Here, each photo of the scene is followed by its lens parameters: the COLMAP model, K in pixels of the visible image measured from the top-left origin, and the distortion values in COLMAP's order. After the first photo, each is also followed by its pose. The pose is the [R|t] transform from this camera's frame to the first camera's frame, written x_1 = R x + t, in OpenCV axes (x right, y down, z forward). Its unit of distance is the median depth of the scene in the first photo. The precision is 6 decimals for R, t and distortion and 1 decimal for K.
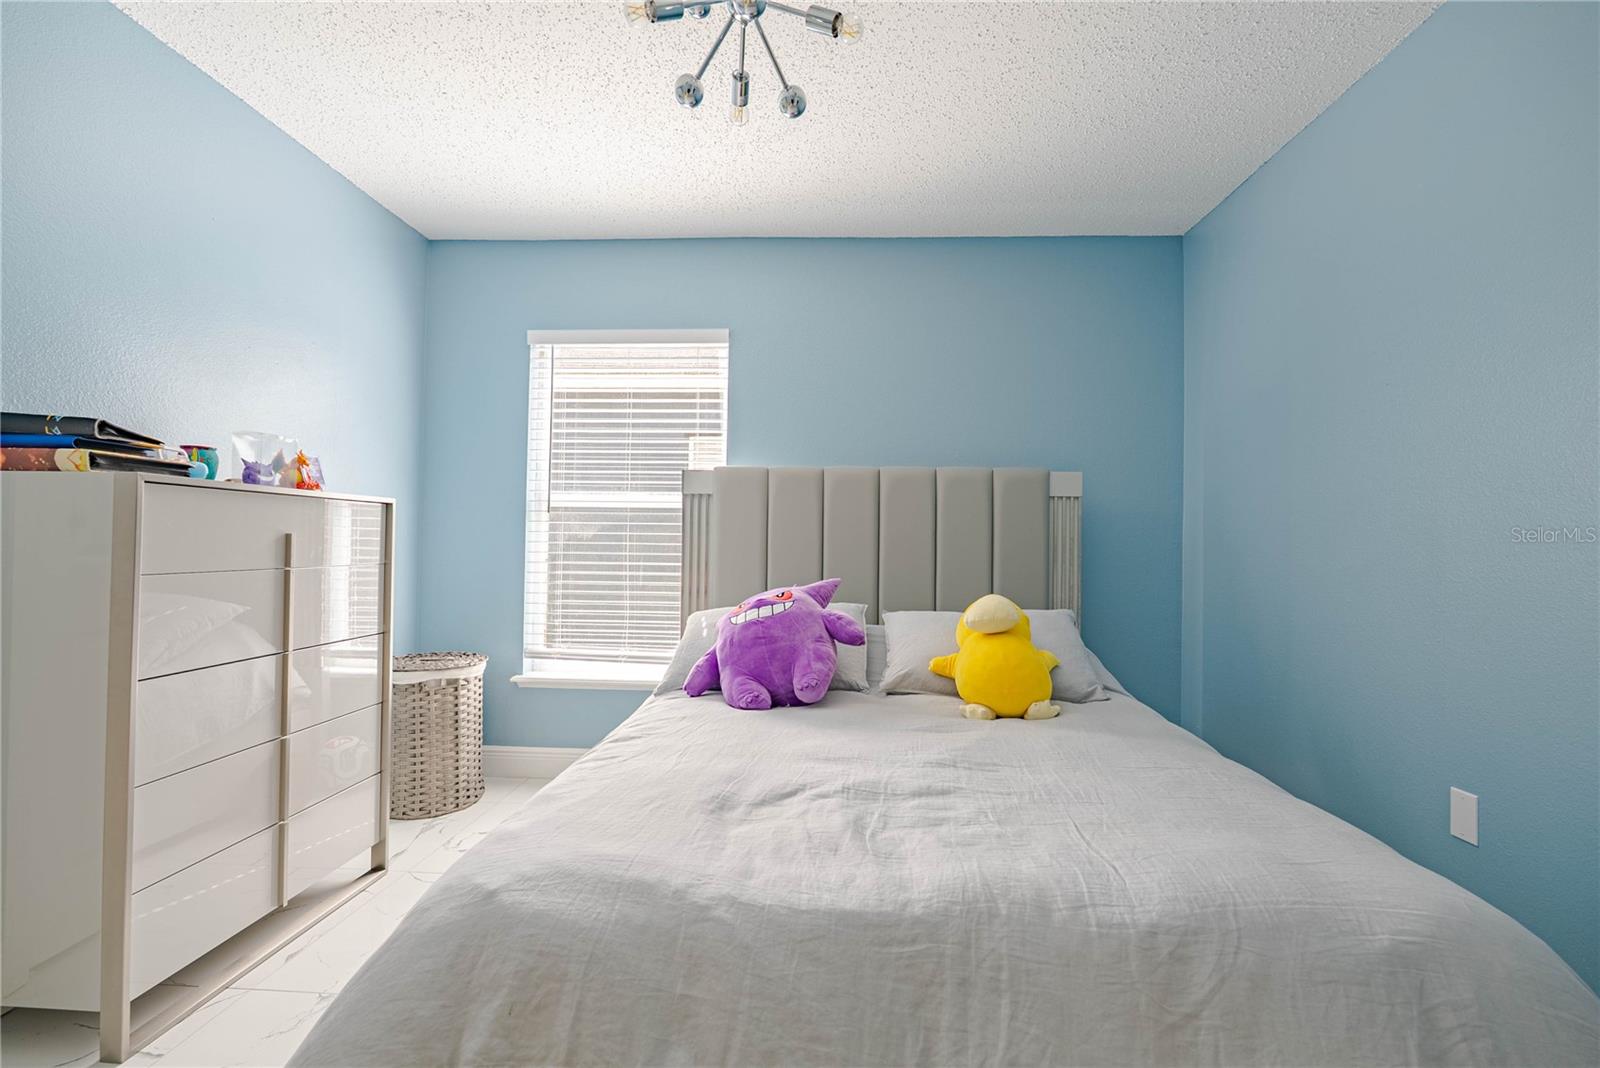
lens RADIAL K [[702.4, 0, 800.0], [0, 702.4, 534.0], [0, 0, 1]] dist [-0.004431, 0.000846]
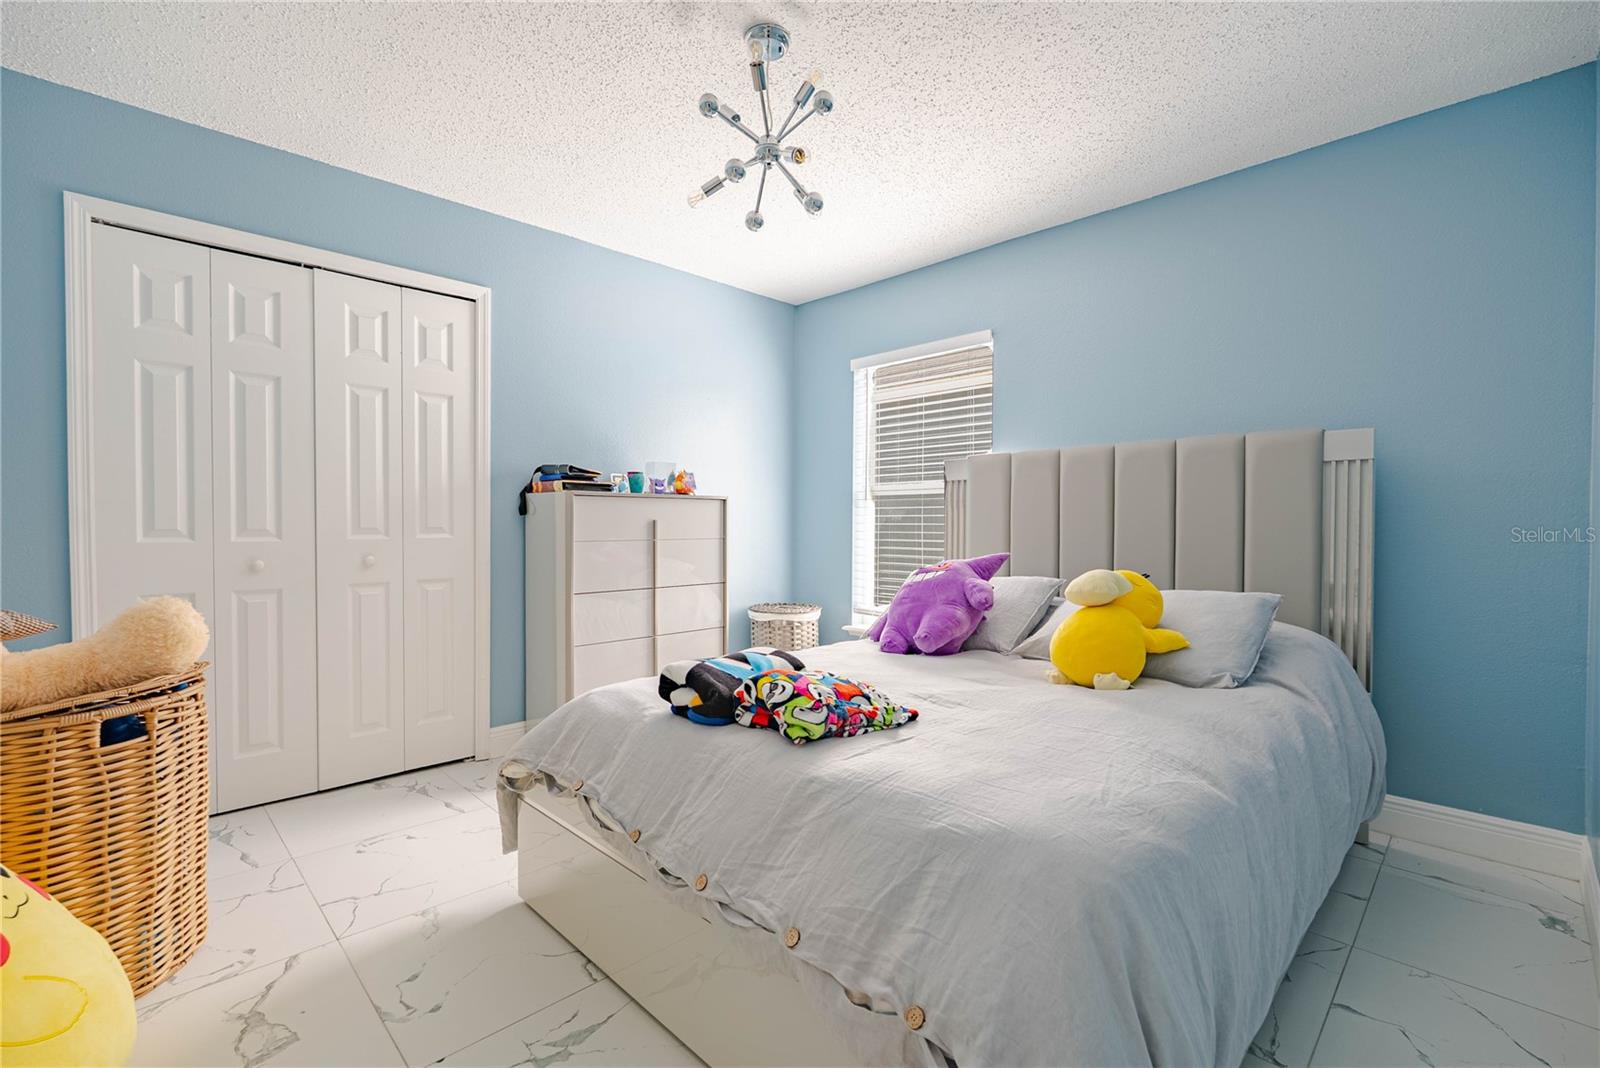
lens RADIAL K [[702.4, 0, 800.0], [0, 702.4, 534.0], [0, 0, 1]] dist [-0.004431, 0.000846]
pose [[0.739139, -0.002461, -0.673549, 0.481910], [0.018605, 0.999686, 0.016764, 0.007635], [0.673296, -0.024922, 0.738953, -0.031519]]
